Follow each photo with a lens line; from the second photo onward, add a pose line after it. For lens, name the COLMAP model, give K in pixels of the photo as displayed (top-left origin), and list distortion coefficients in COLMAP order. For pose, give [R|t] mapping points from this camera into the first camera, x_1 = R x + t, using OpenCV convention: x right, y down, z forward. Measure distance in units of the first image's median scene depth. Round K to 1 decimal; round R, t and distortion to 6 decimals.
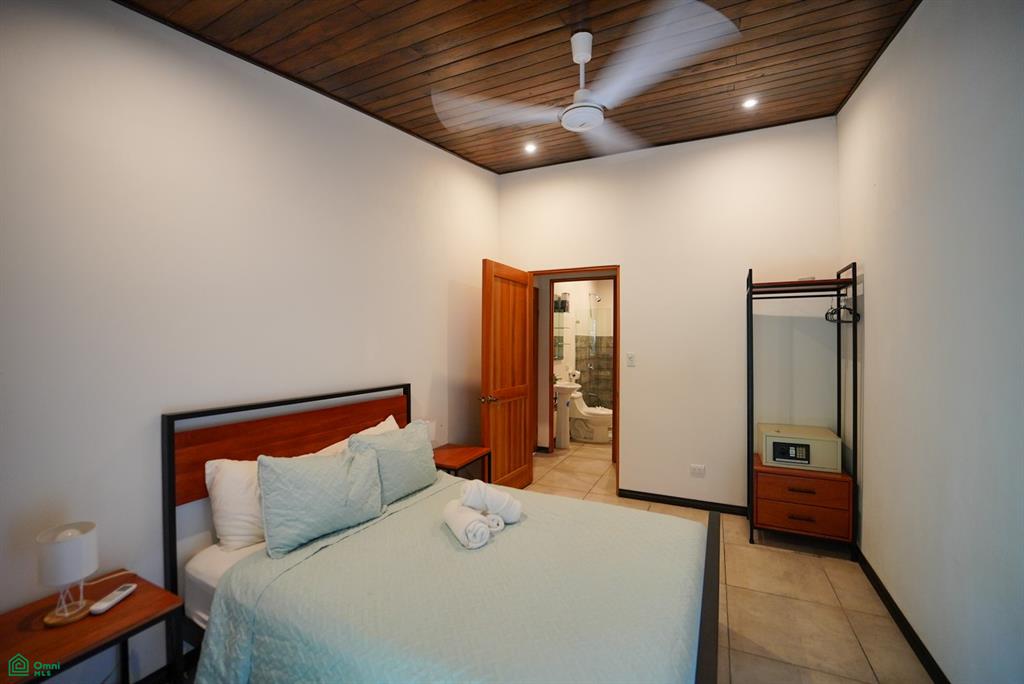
lens RADIAL K [[419.8, 0, 514.9], [0, 419.8, 340.9], [0, 0, 1]] dist [0.003609, 0.000234]
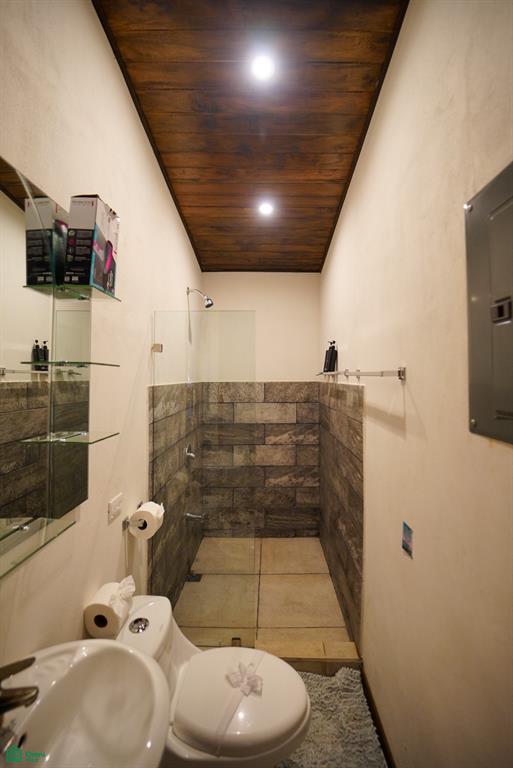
lens RADIAL K [[314.8, 0, 260.6], [0, 314.8, 376.8], [0, 0, 1]] dist [0.003609, 0.000234]
pose [[0.902893, 0.001580, 0.429862, 0.115710], [-0.003372, 0.999989, 0.003405, -0.022372], [-0.429852, -0.004524, 0.902888, 0.734799]]
